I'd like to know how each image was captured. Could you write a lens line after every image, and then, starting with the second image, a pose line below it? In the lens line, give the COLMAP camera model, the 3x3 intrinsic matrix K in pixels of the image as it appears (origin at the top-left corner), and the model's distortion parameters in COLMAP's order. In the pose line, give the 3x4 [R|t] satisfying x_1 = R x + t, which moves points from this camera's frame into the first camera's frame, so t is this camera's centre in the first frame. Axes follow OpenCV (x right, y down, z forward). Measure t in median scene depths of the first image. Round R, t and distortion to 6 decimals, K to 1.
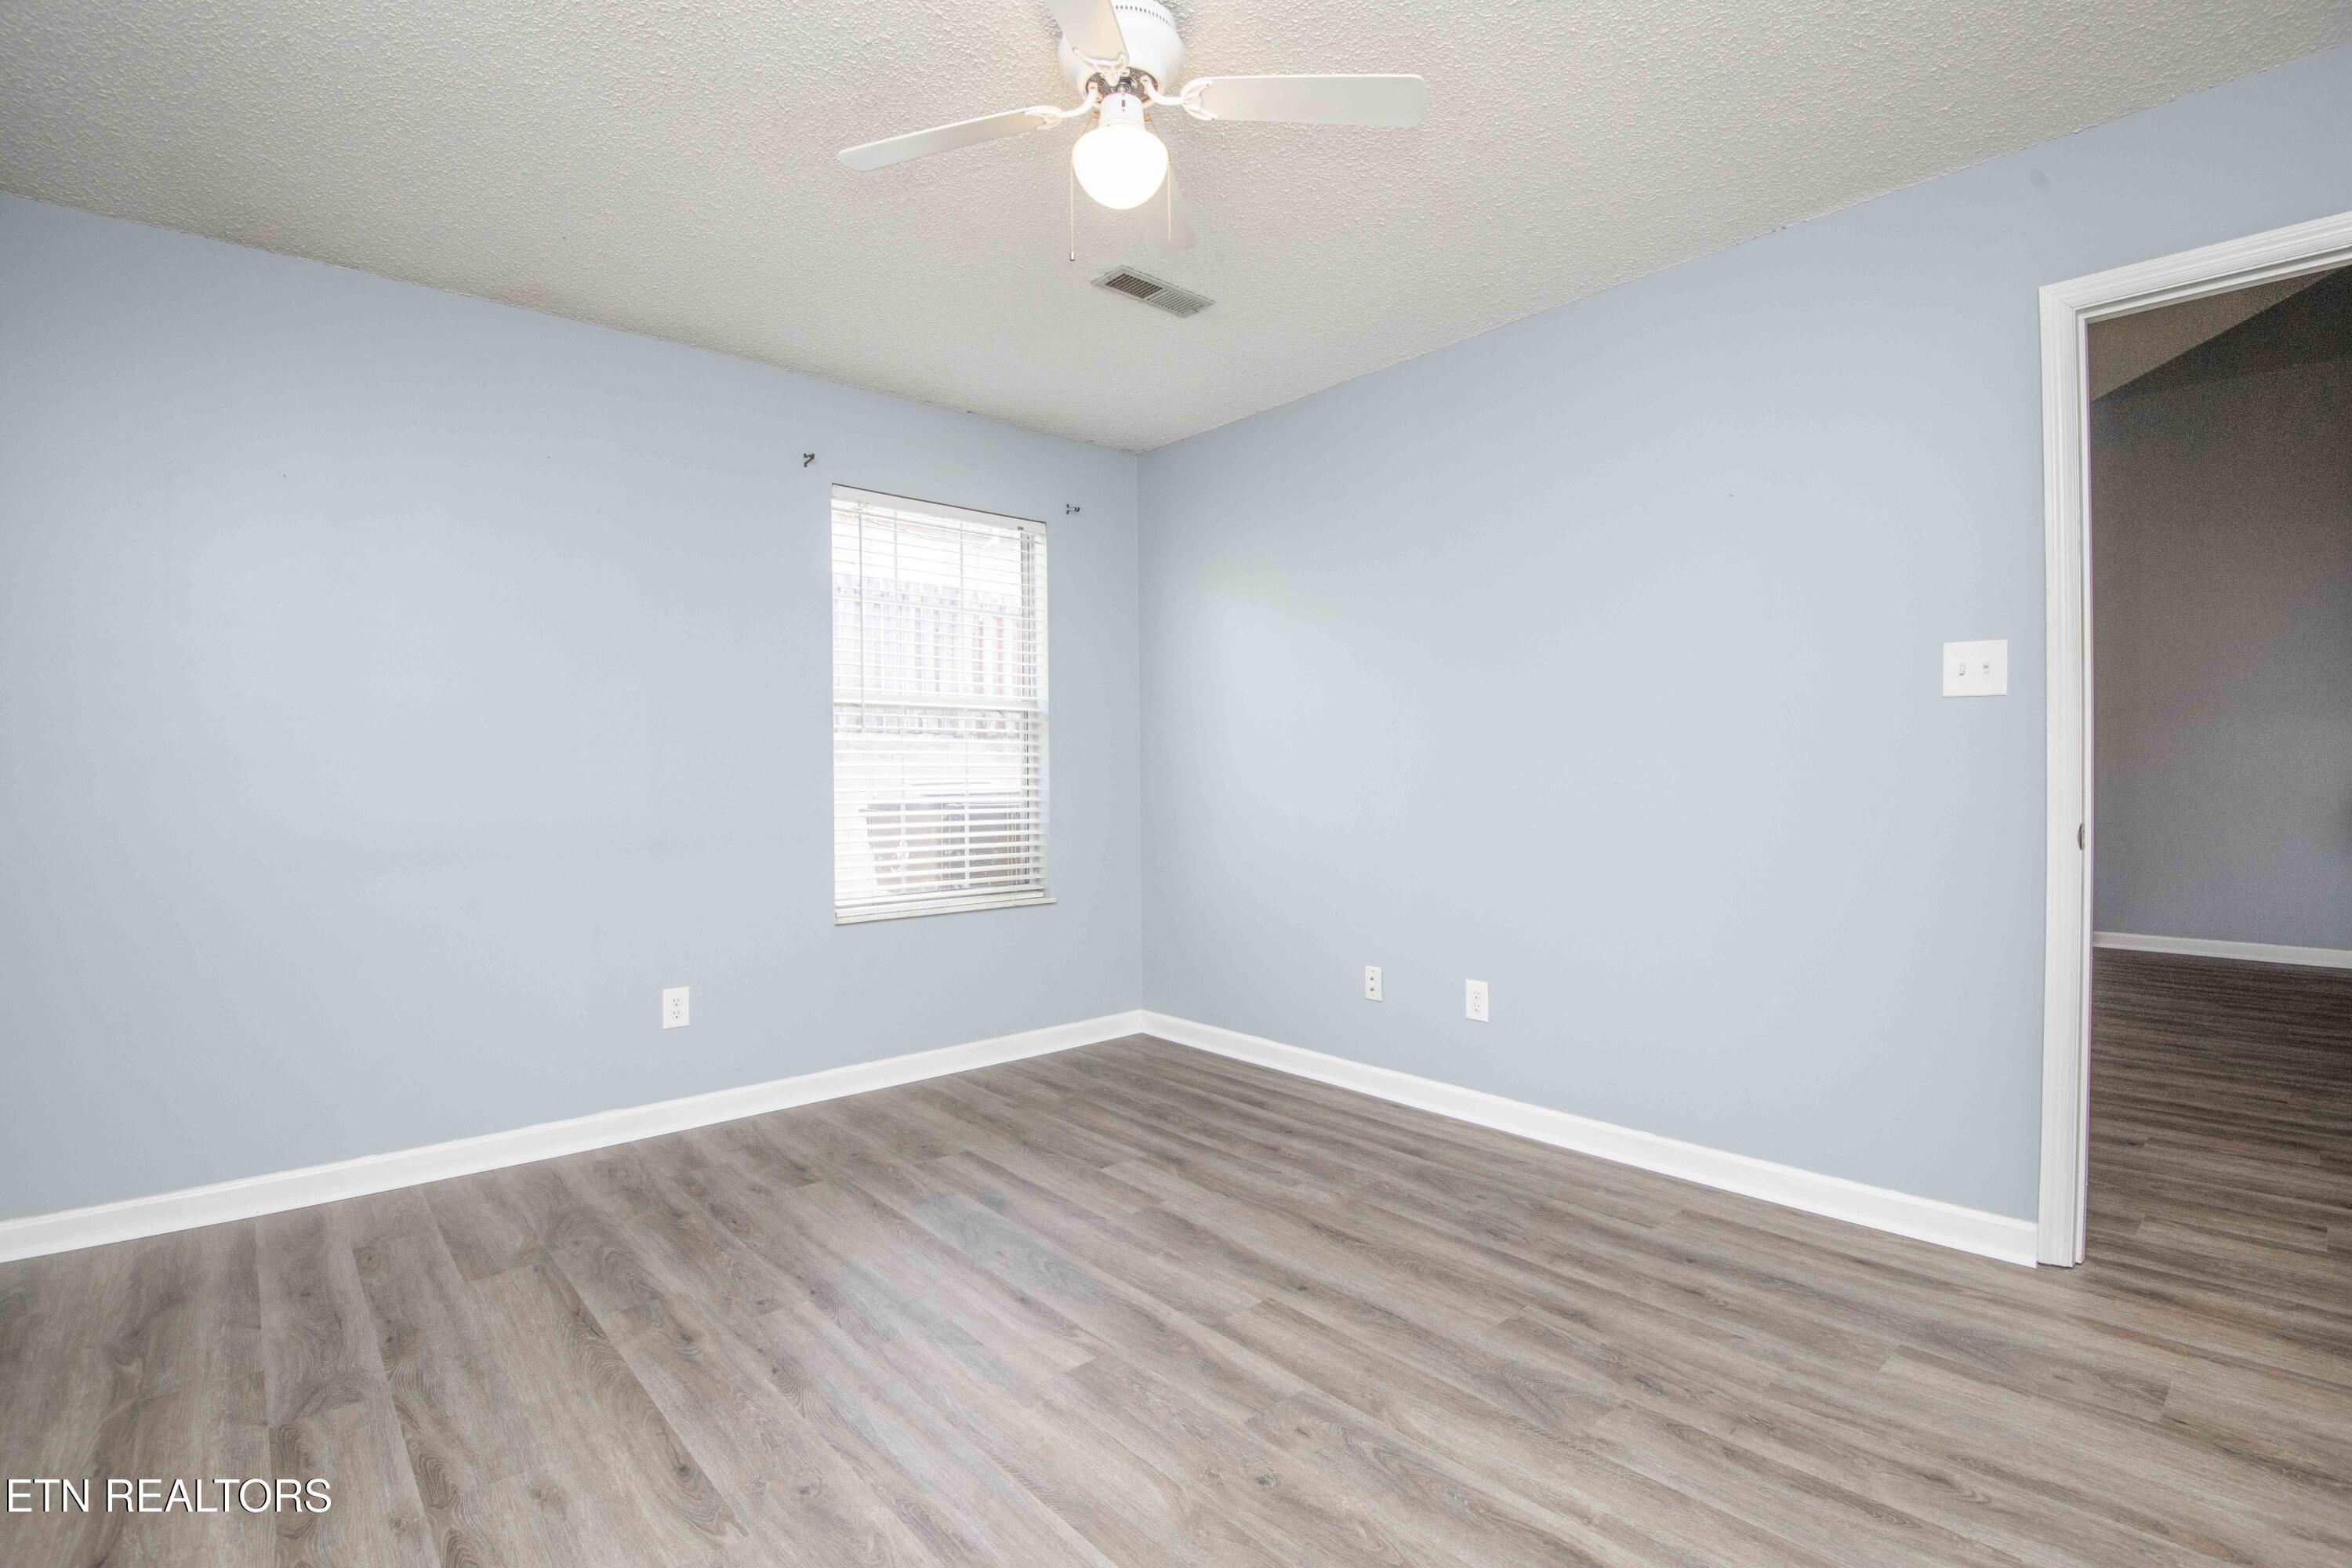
lens RADIAL K [[1088.2, 0, 1183.4], [0, 1088.2, 778.3], [0, 0, 1]] dist [-0.004687, -0.025693]
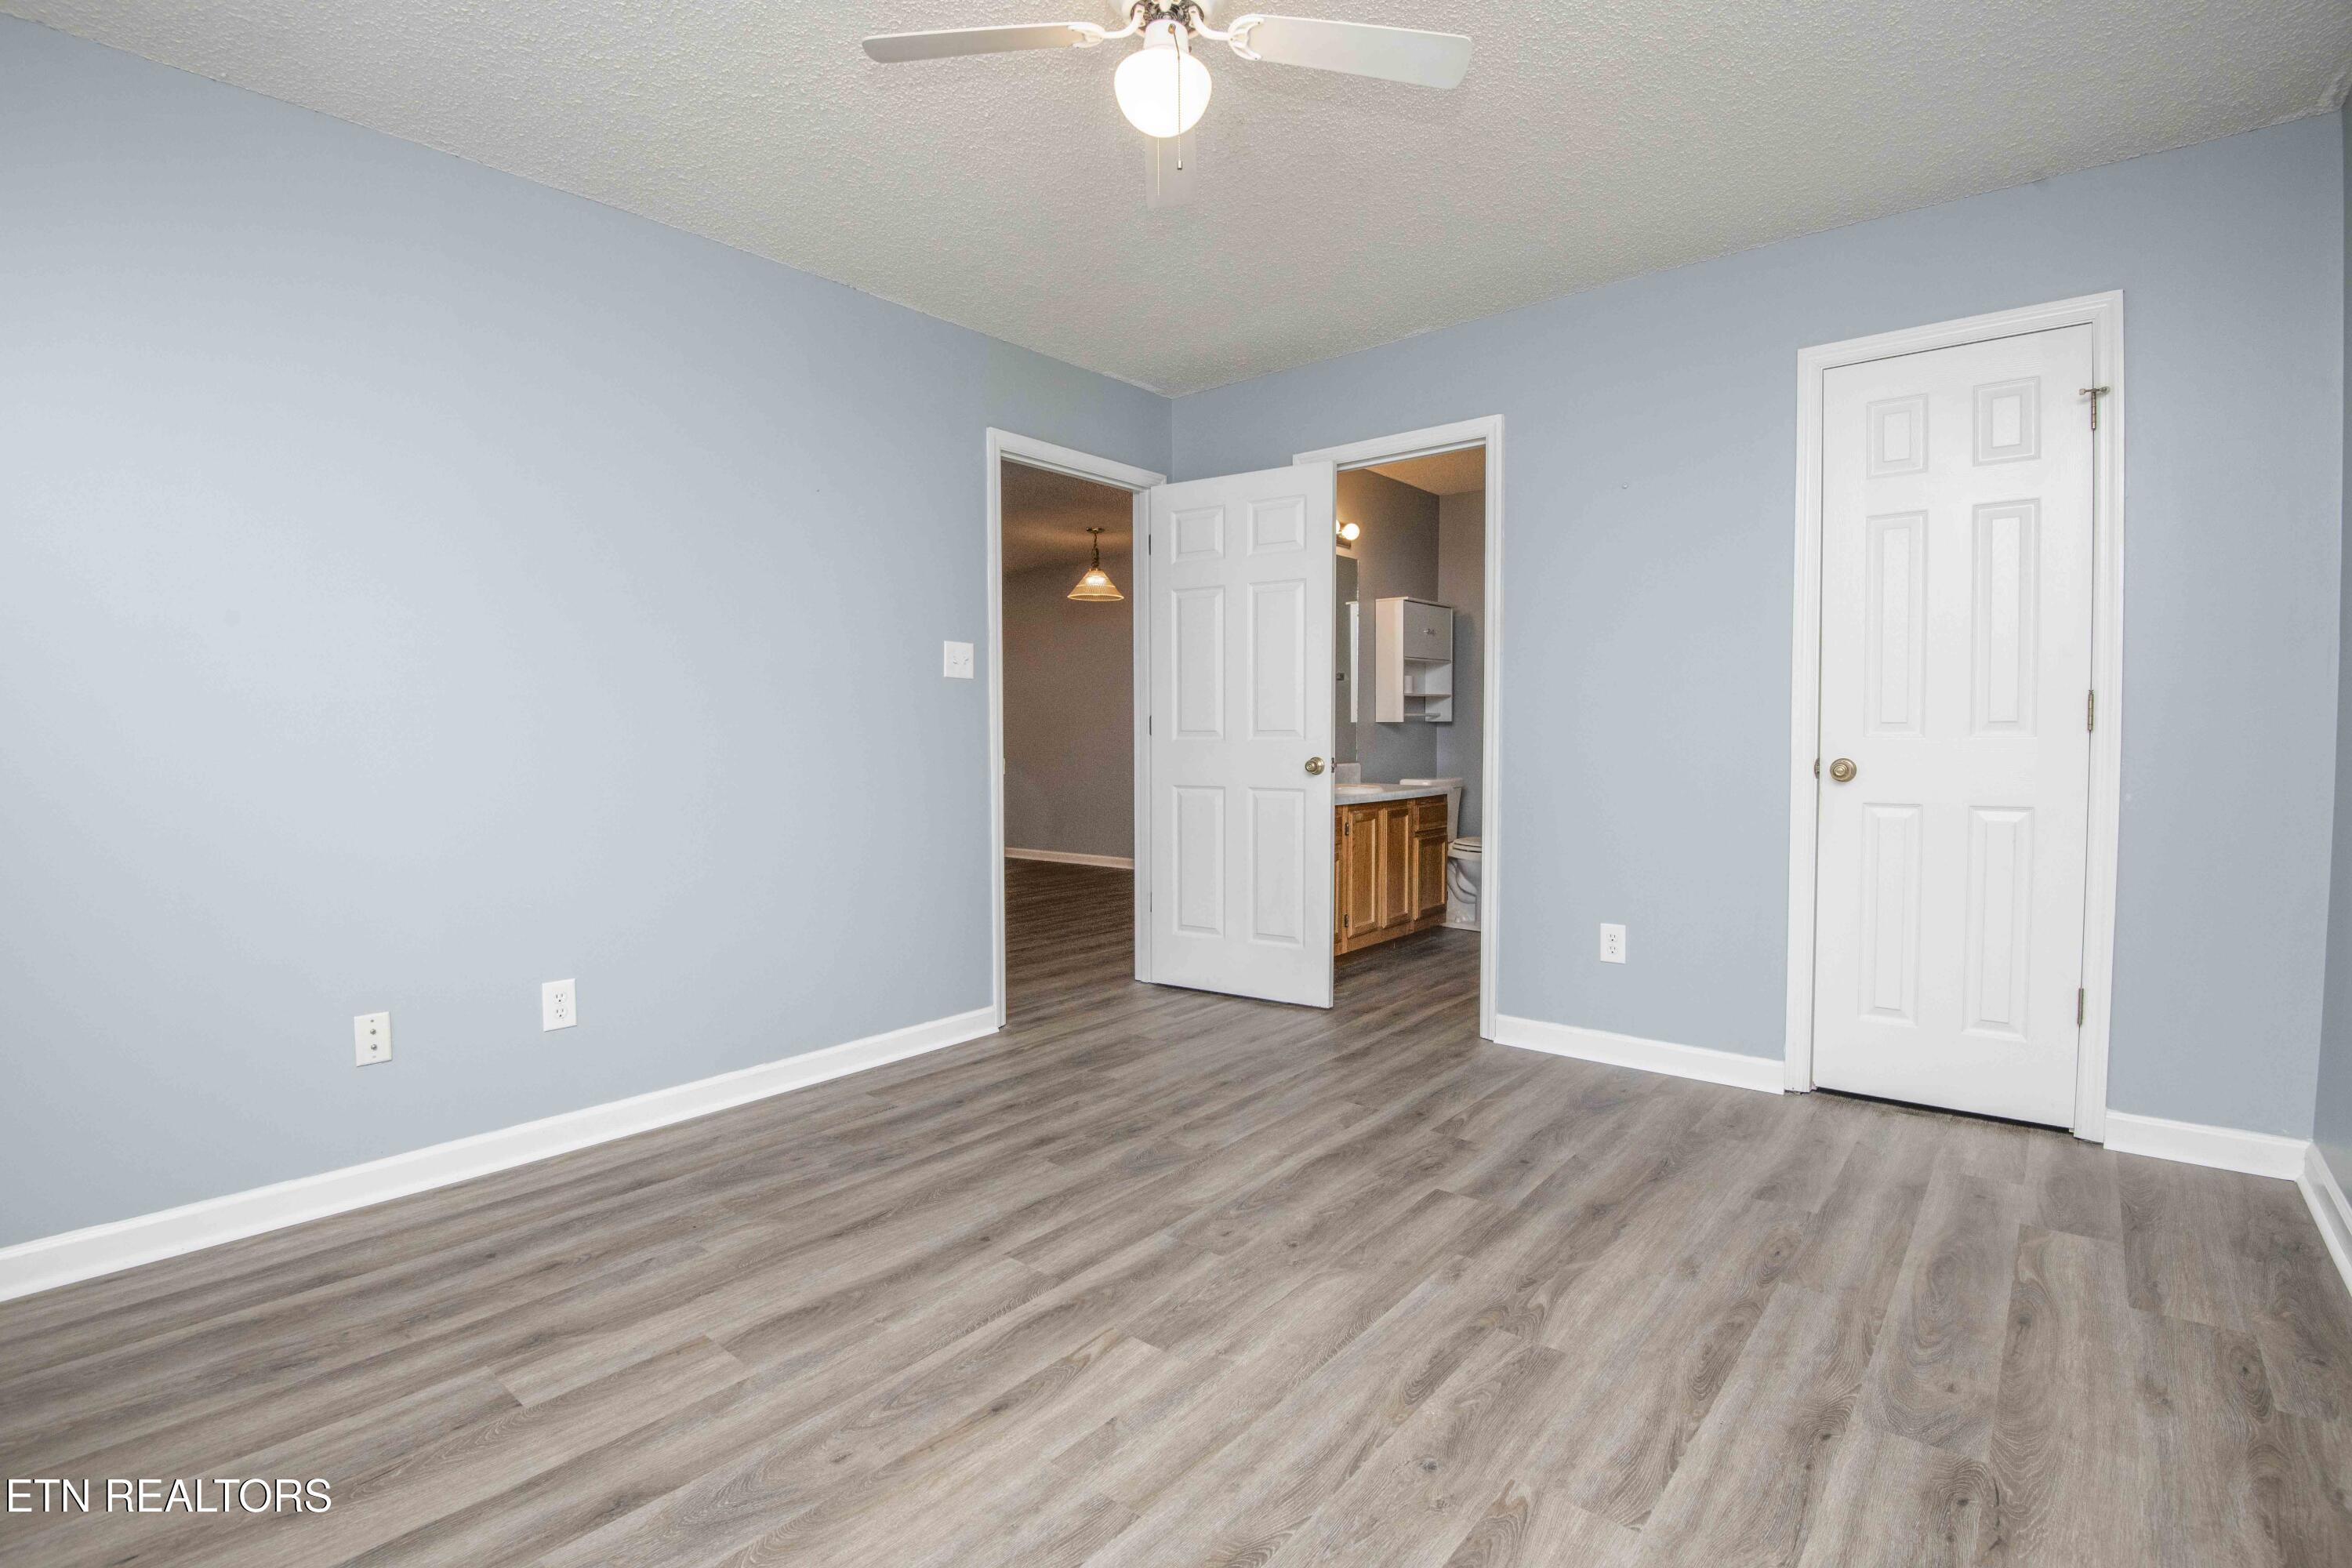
lens RADIAL K [[1088.2, 0, 1183.4], [0, 1088.2, 778.3], [0, 0, 1]] dist [-0.004687, -0.025693]
pose [[-0.148402, -0.031365, 0.988430, -0.908617], [0.013193, 0.999345, 0.033692, 0.019405], [-0.988839, 0.018041, -0.147891, 0.988689]]
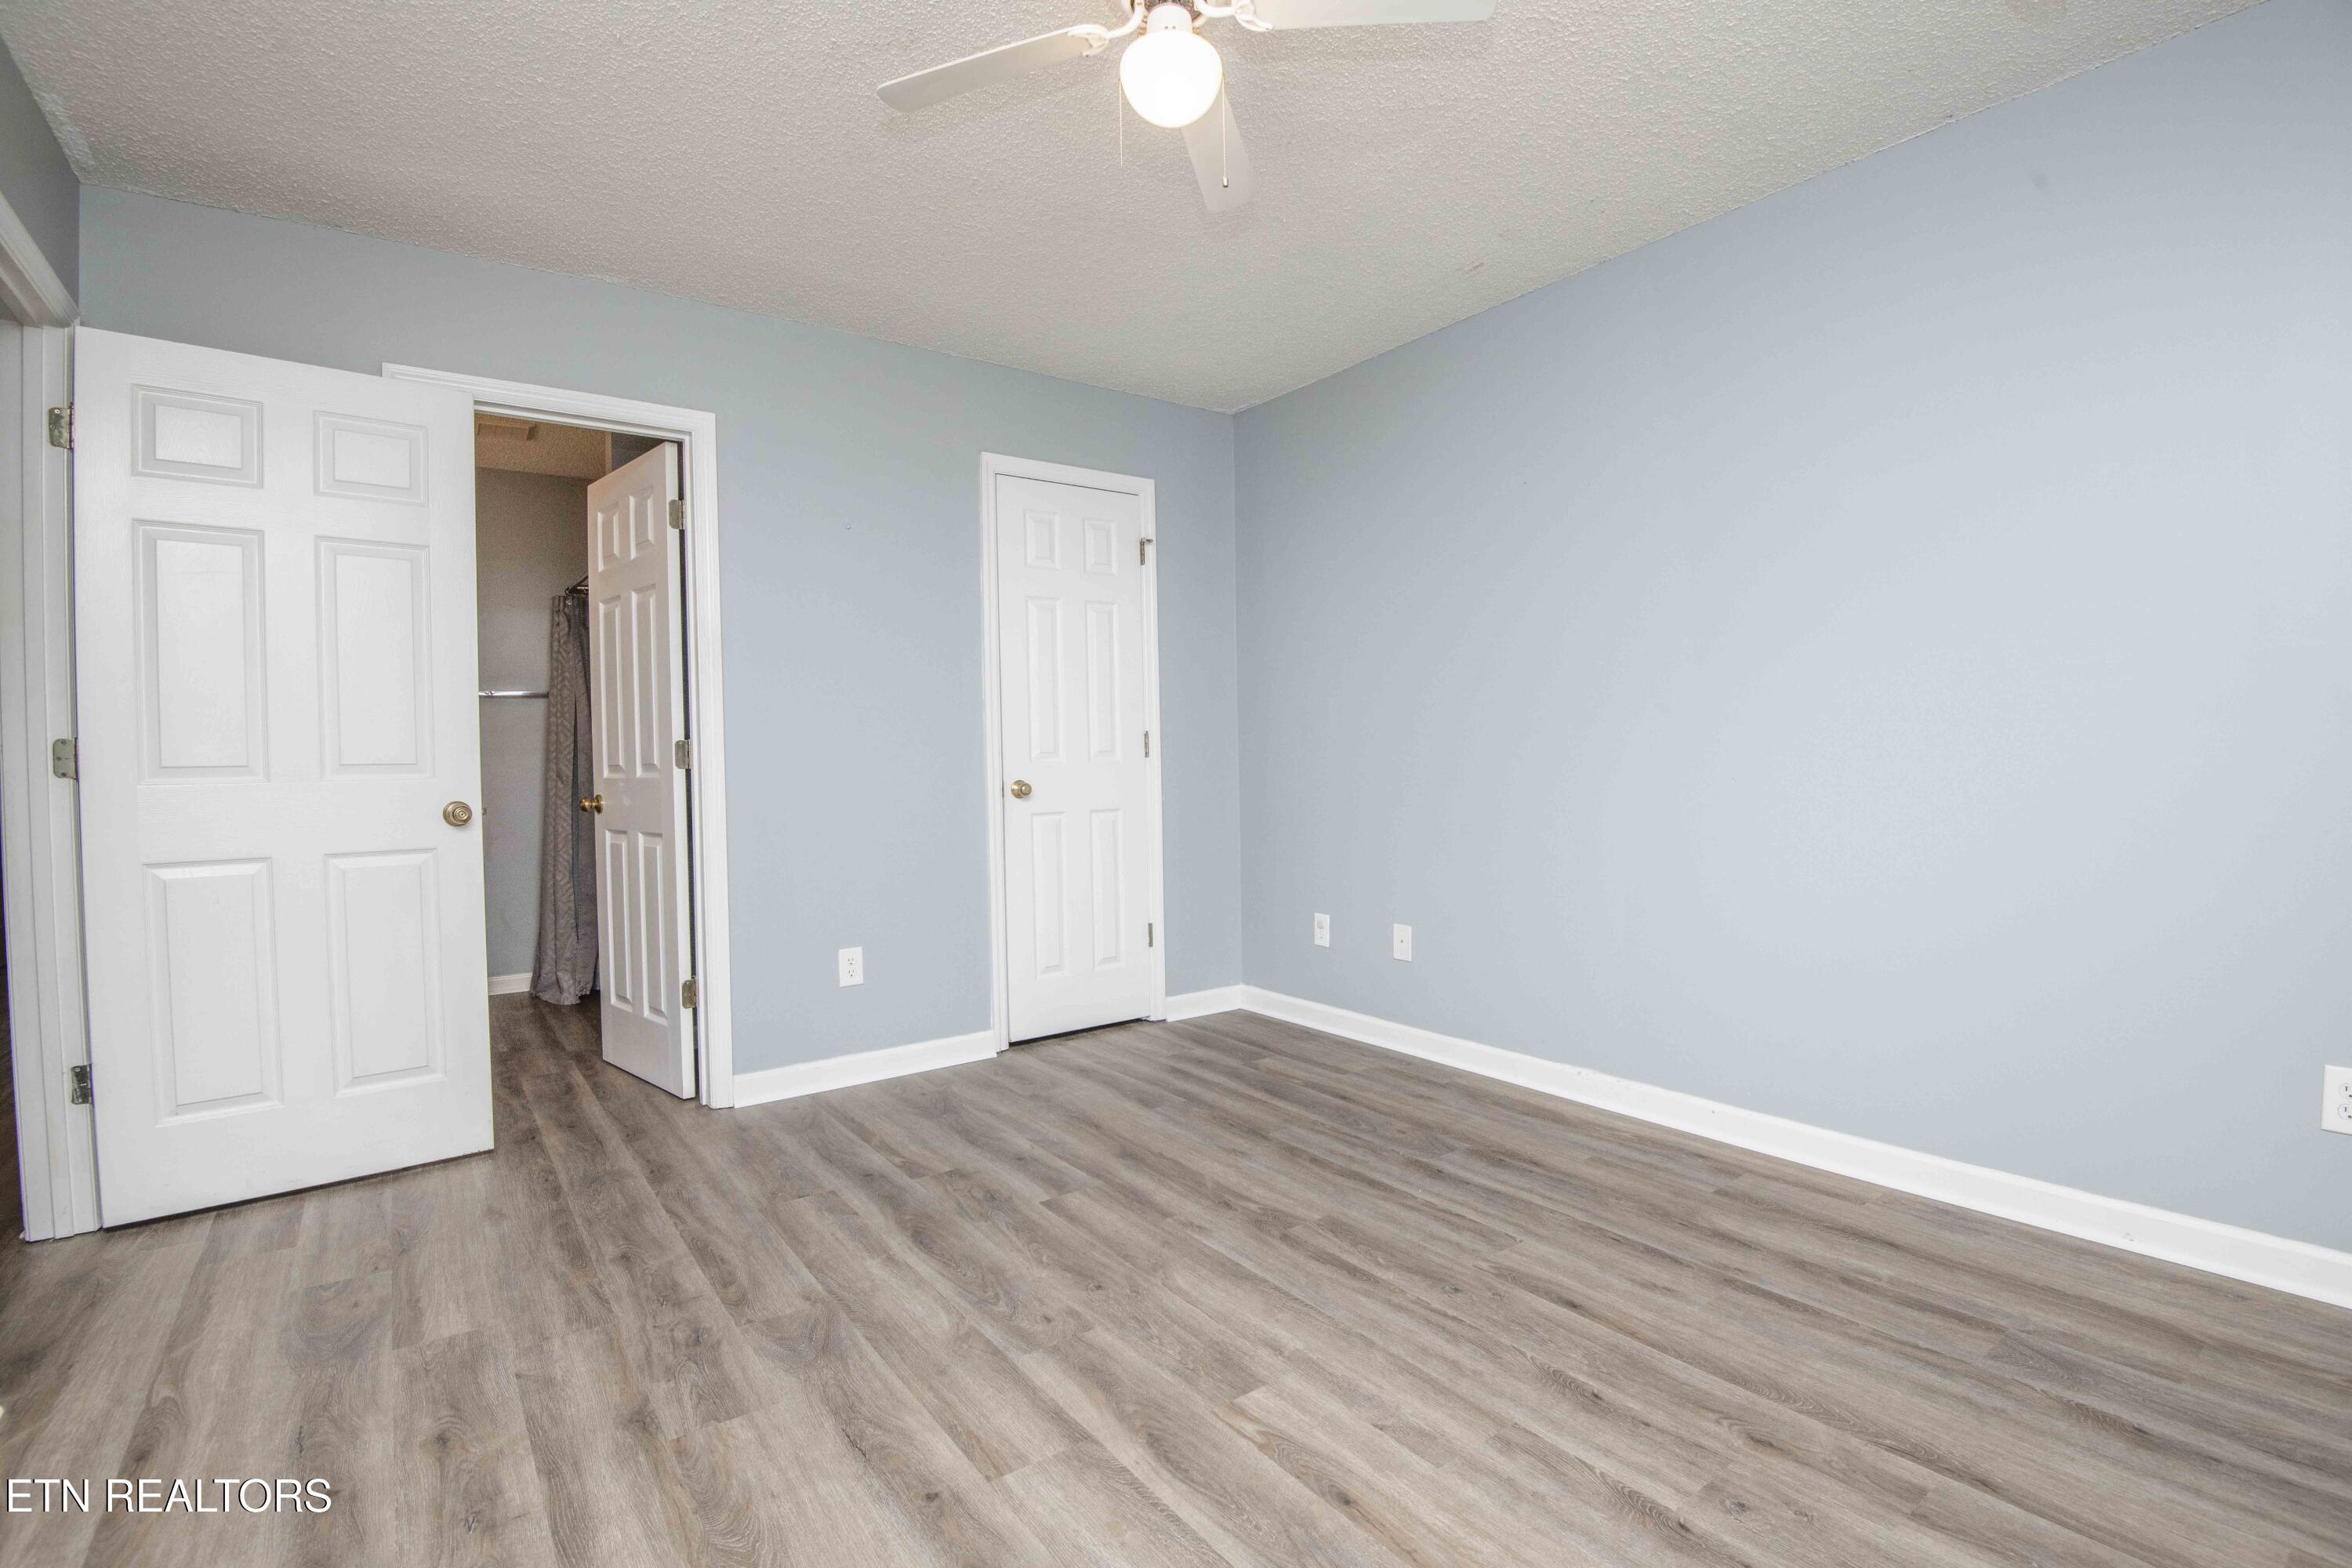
lens RADIAL K [[1088.2, 0, 1183.4], [0, 1088.2, 778.3], [0, 0, 1]] dist [-0.004687, -0.025693]
pose [[-0.995113, 0.024646, 0.095620, -0.124052], [0.027164, 0.999315, 0.025123, 0.011521], [-0.094935, 0.027597, -0.995101, 1.688398]]
